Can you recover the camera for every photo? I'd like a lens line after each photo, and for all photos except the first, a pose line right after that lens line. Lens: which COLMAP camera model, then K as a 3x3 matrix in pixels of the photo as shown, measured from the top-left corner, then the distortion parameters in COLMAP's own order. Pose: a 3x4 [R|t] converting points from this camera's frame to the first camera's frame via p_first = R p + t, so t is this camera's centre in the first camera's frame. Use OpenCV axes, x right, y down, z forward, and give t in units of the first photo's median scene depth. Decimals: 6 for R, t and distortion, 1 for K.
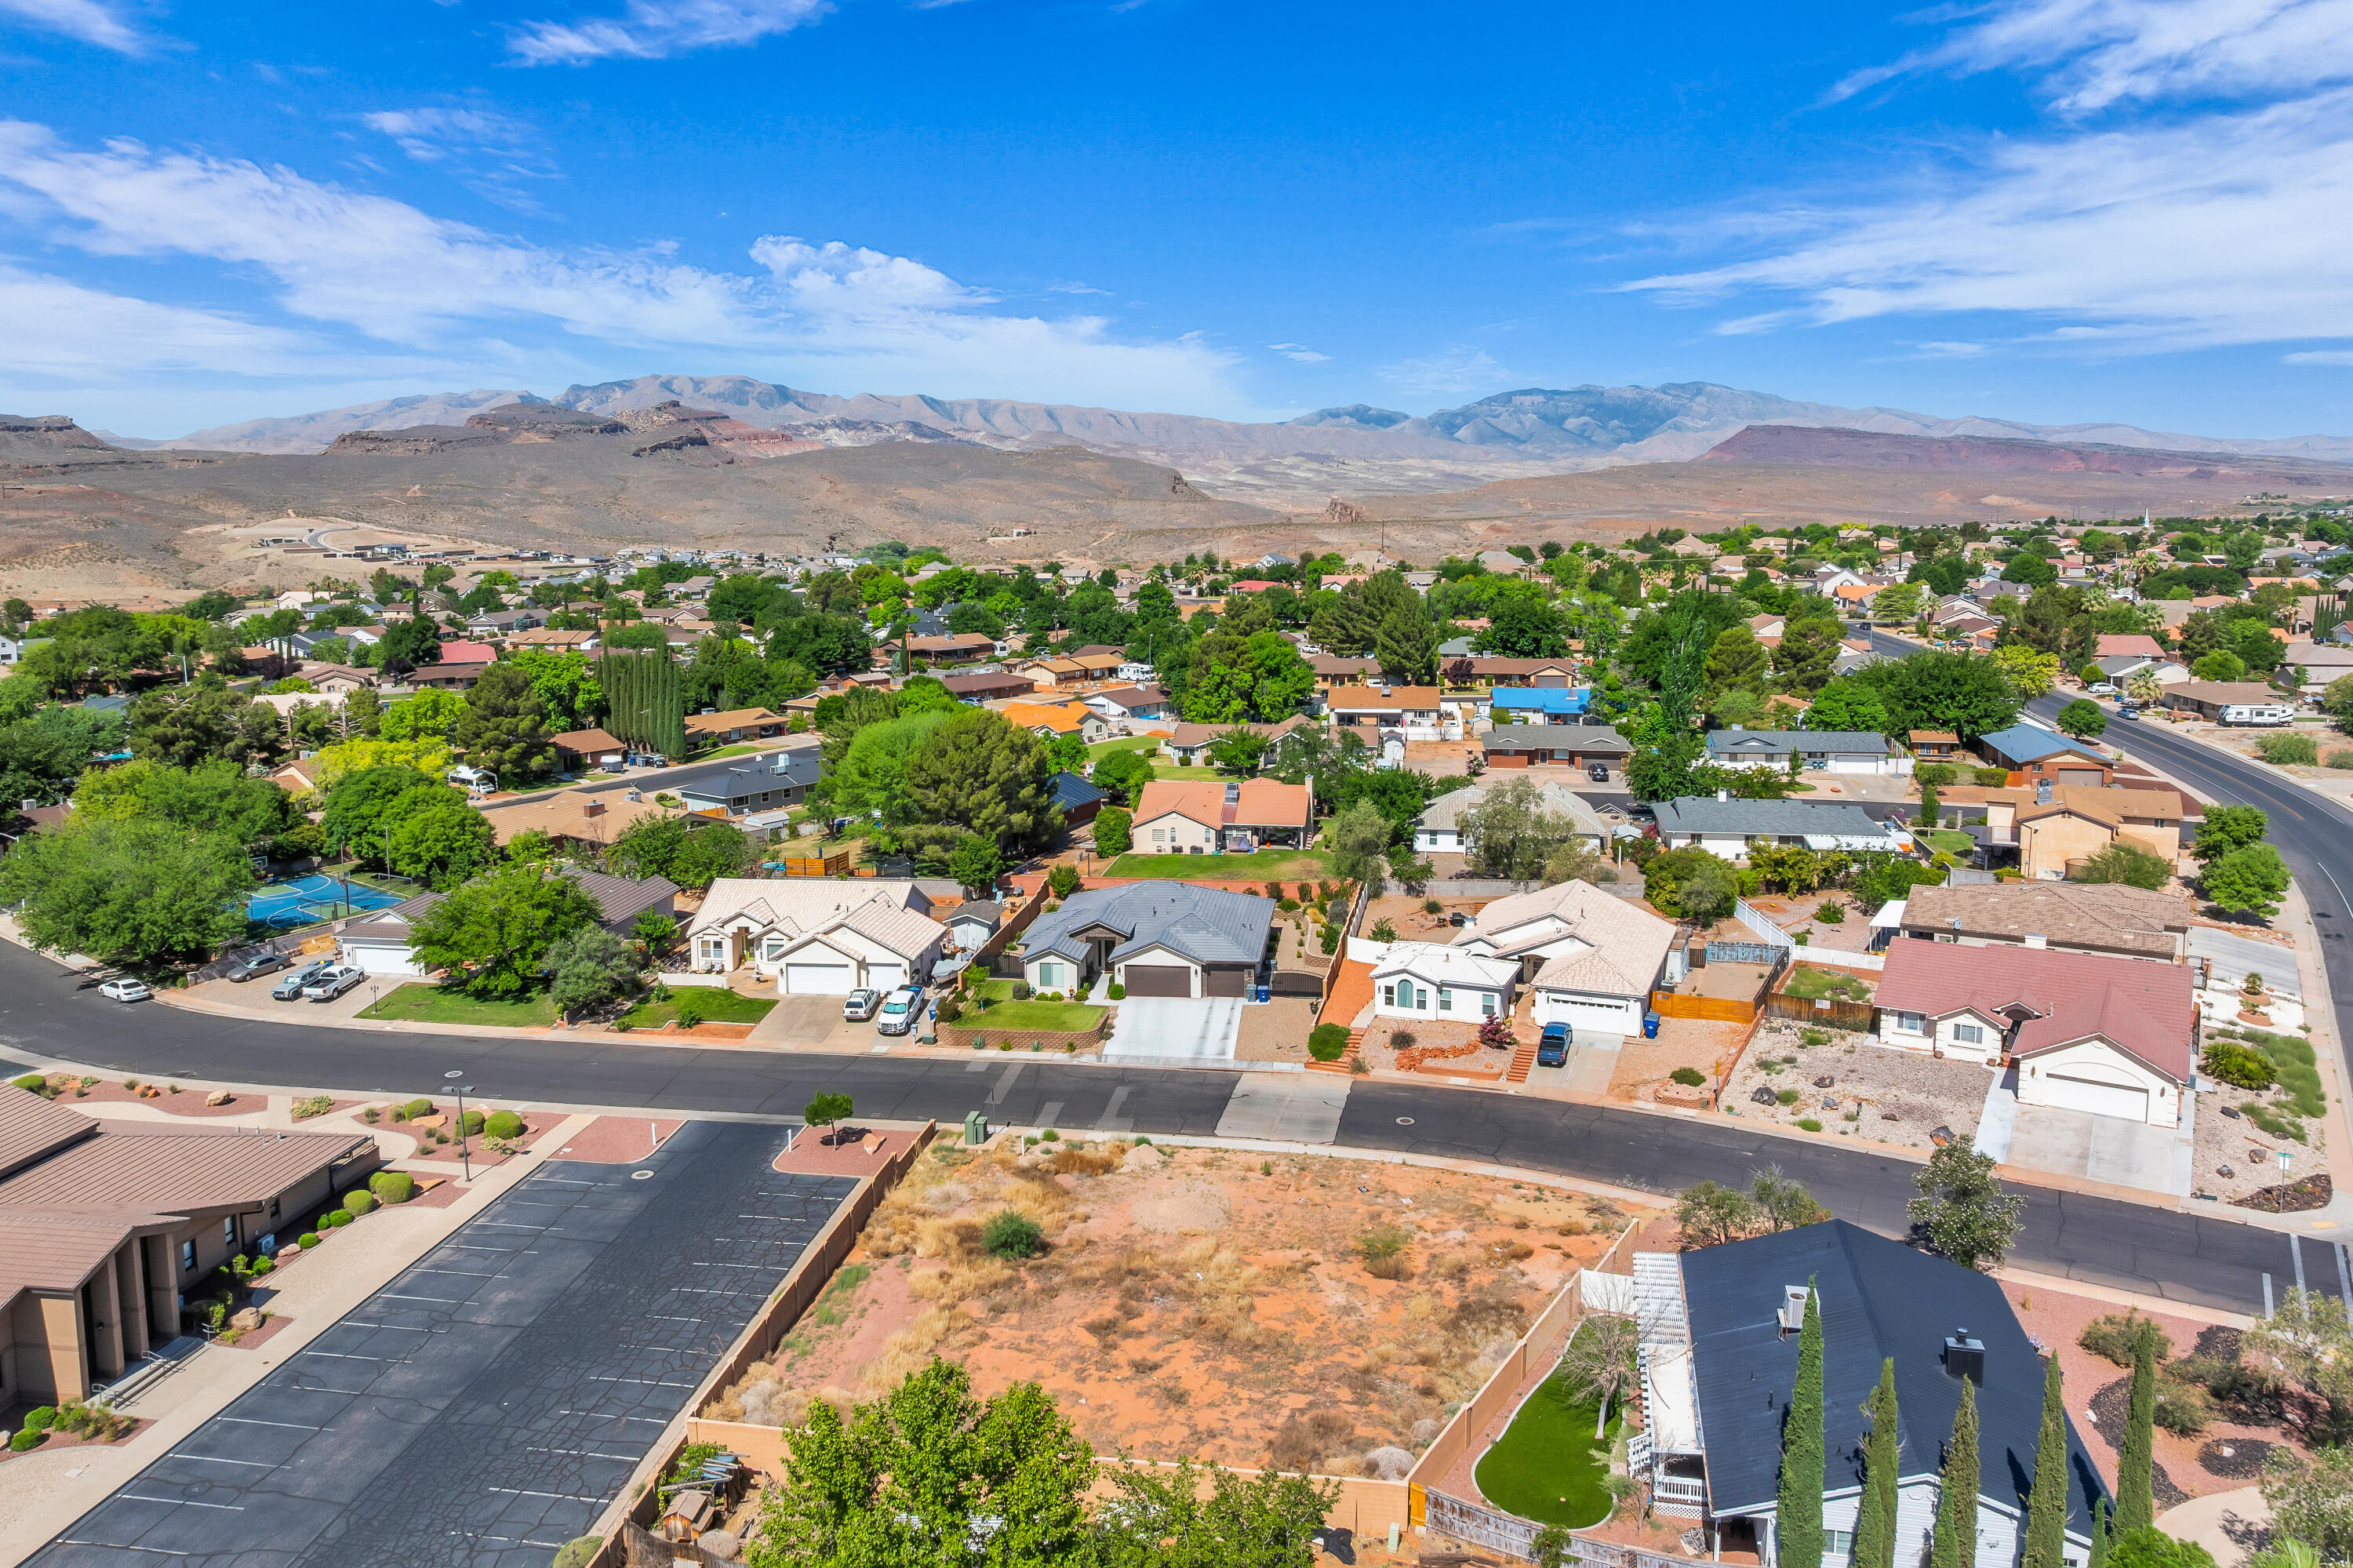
lens RADIAL K [[1662.4, 0, 1193.3], [0, 1662.4, 631.4], [0, 0, 1]] dist [-0.039927, 0.002036]
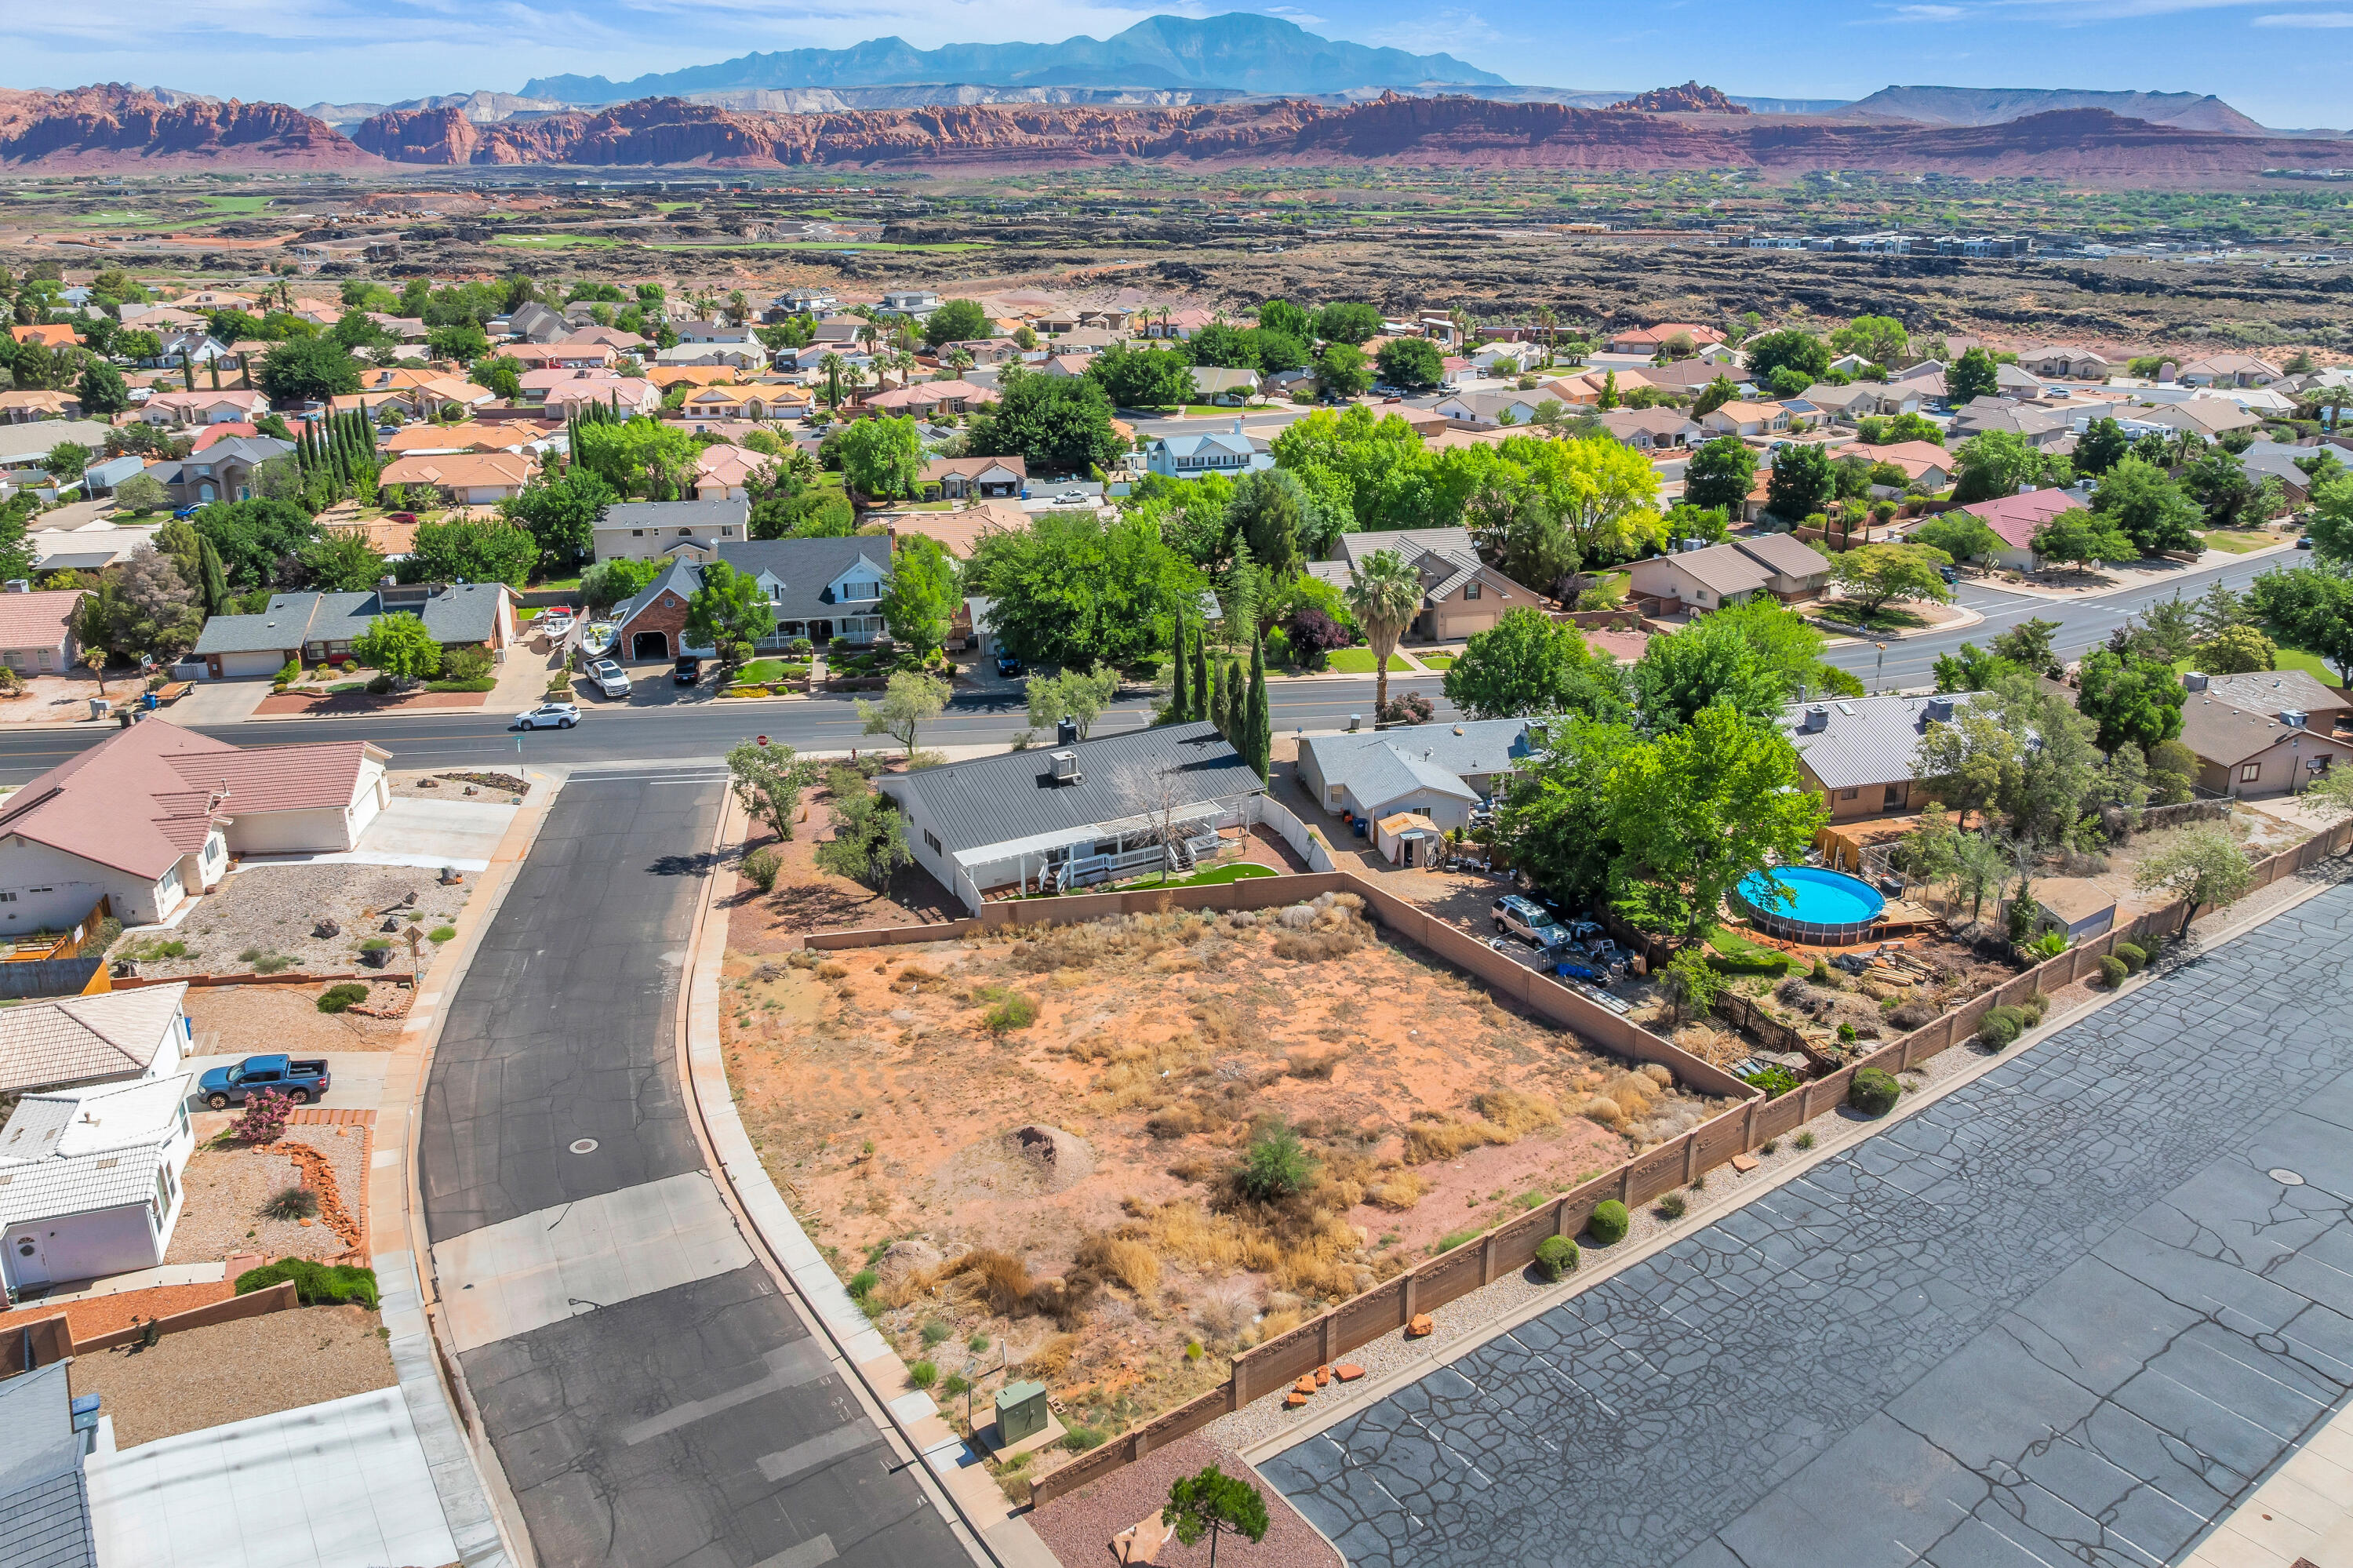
lens RADIAL K [[1662.4, 0, 1193.3], [0, 1662.4, 631.4], [0, 0, 1]] dist [-0.039927, 0.002036]
pose [[-0.672036, -0.187547, 0.716375, -0.466371], [0.065962, 0.948391, 0.310168, -0.096014], [-0.737575, 0.255698, -0.624982, 1.129332]]
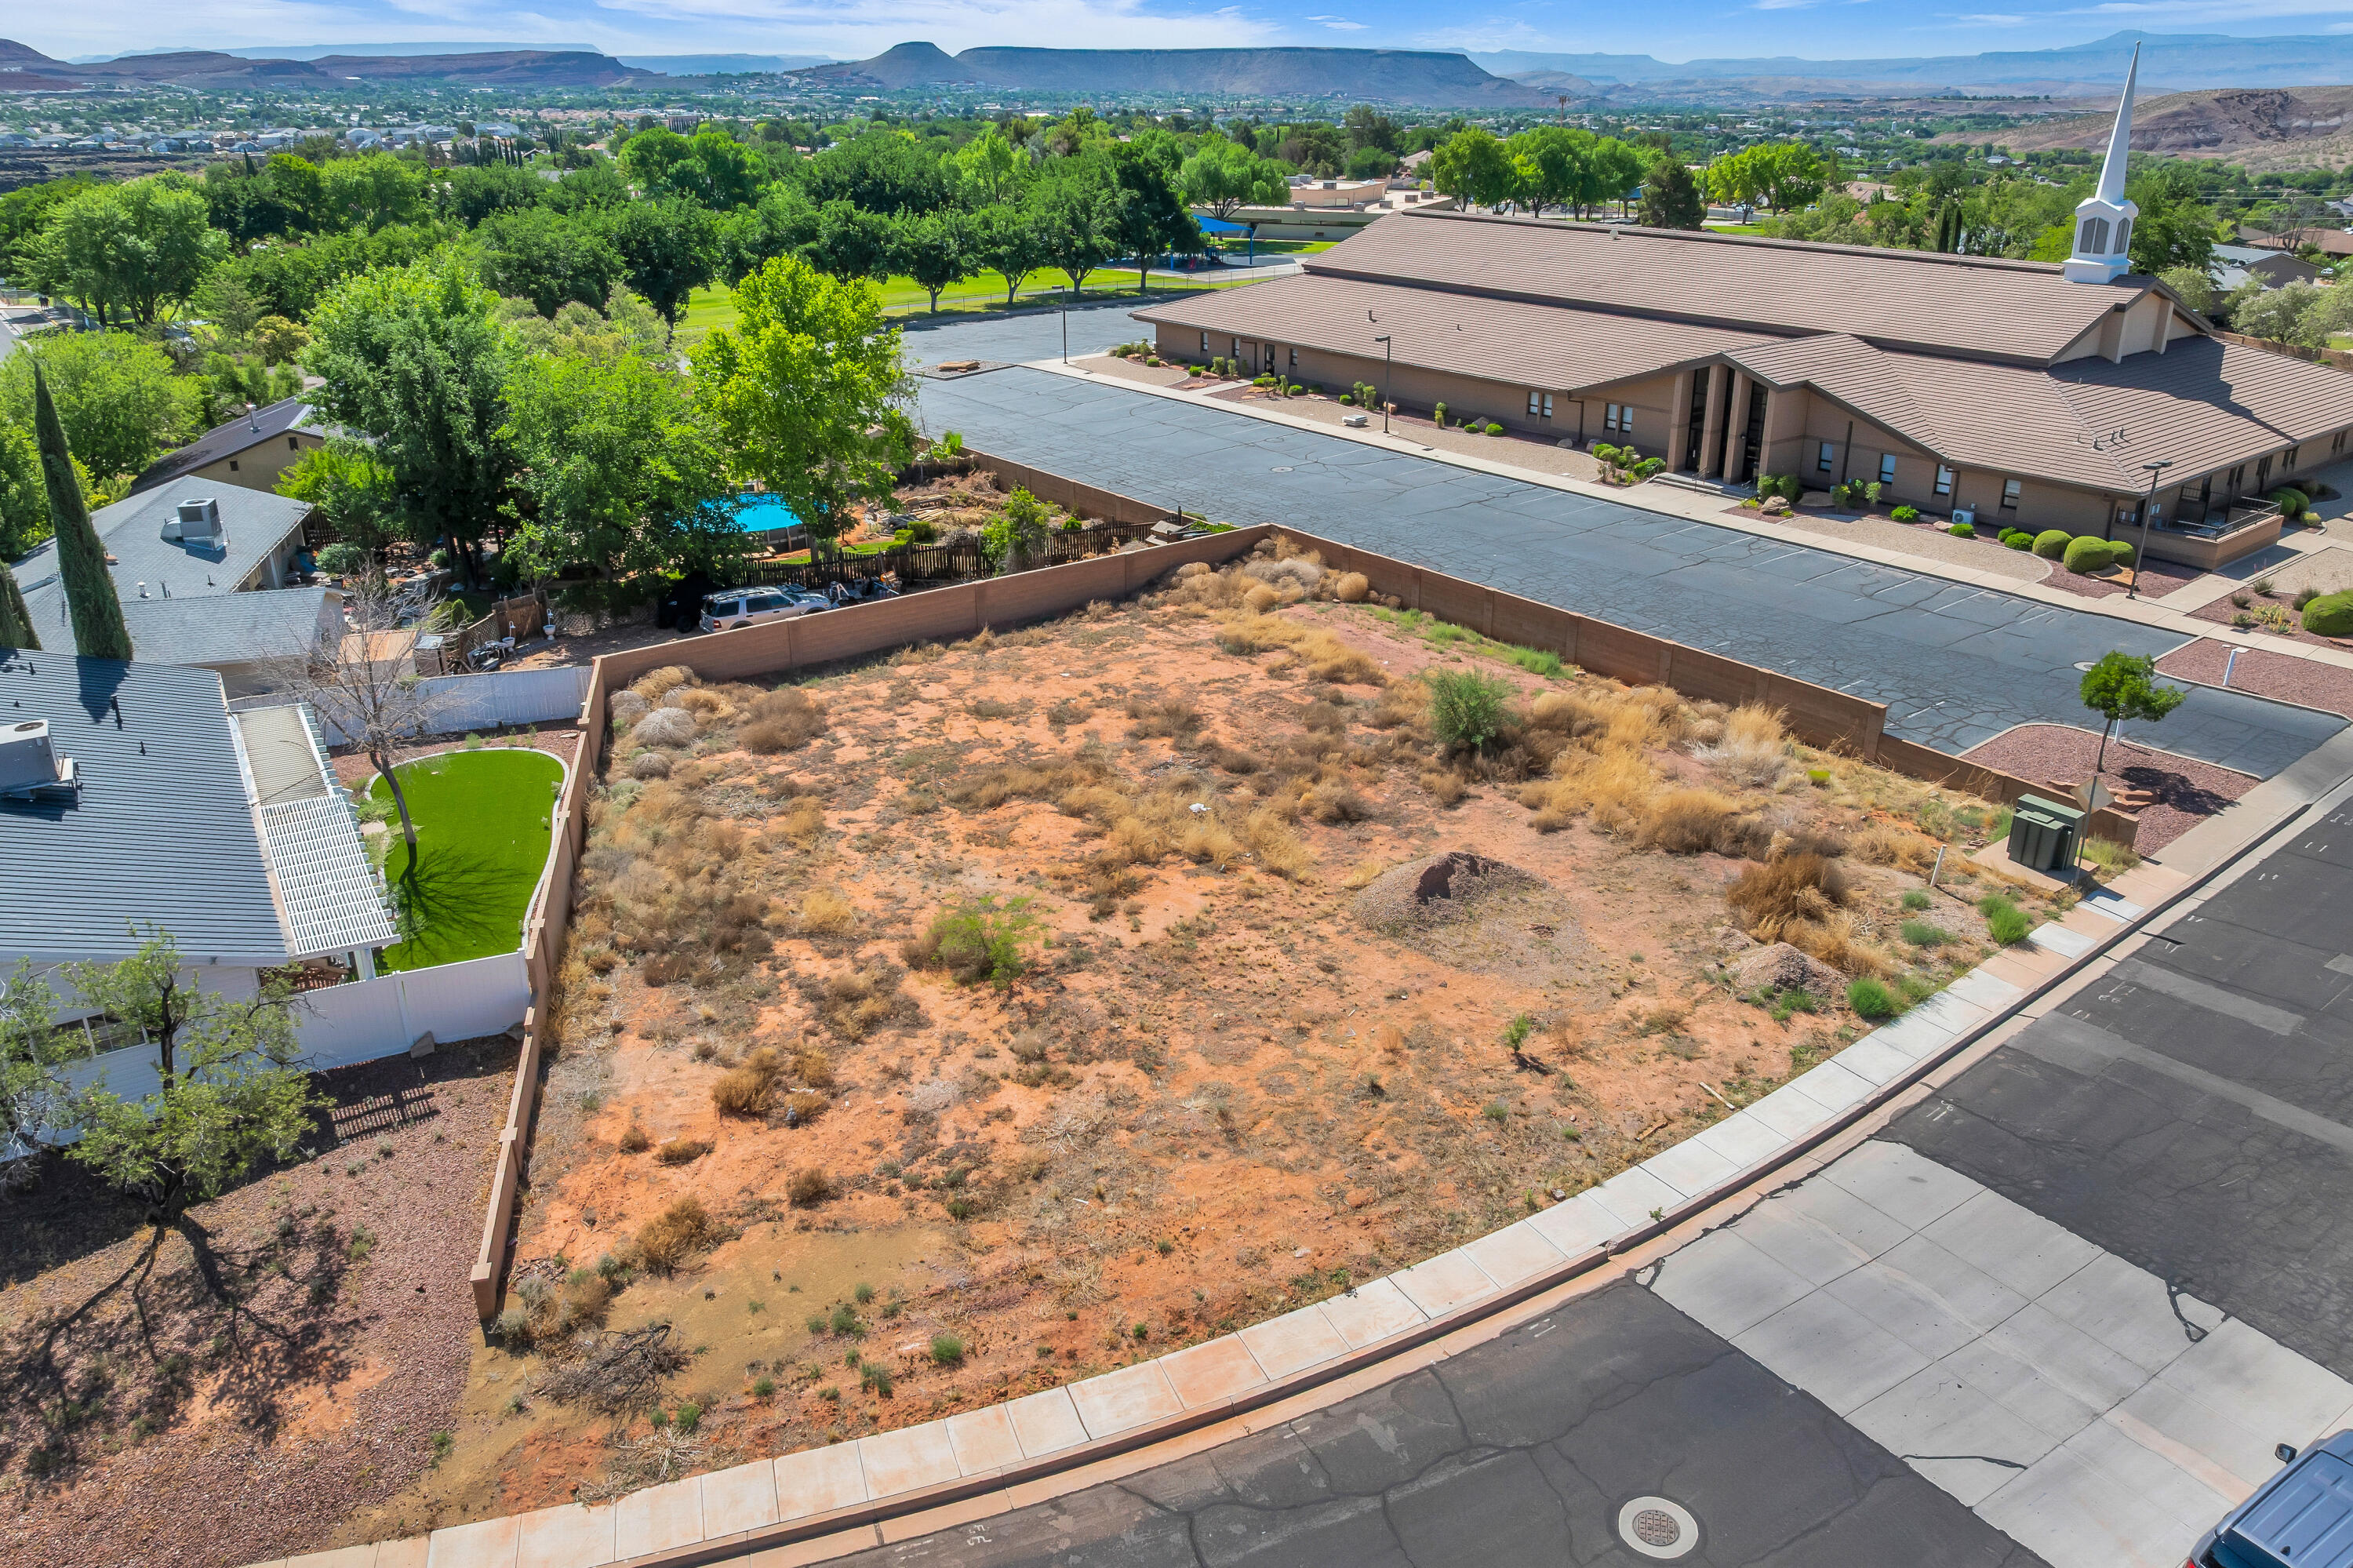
lens RADIAL K [[1658.9, 0, 1183.8], [0, 1658.9, 691.6], [0, 0, 1]] dist [-0.037770, 0.002591]
pose [[-0.700666, 0.253079, -0.667096, 0.285184], [-0.050151, 0.915196, 0.399877, 0.093810], [0.711724, 0.313636, -0.628555, 1.010513]]
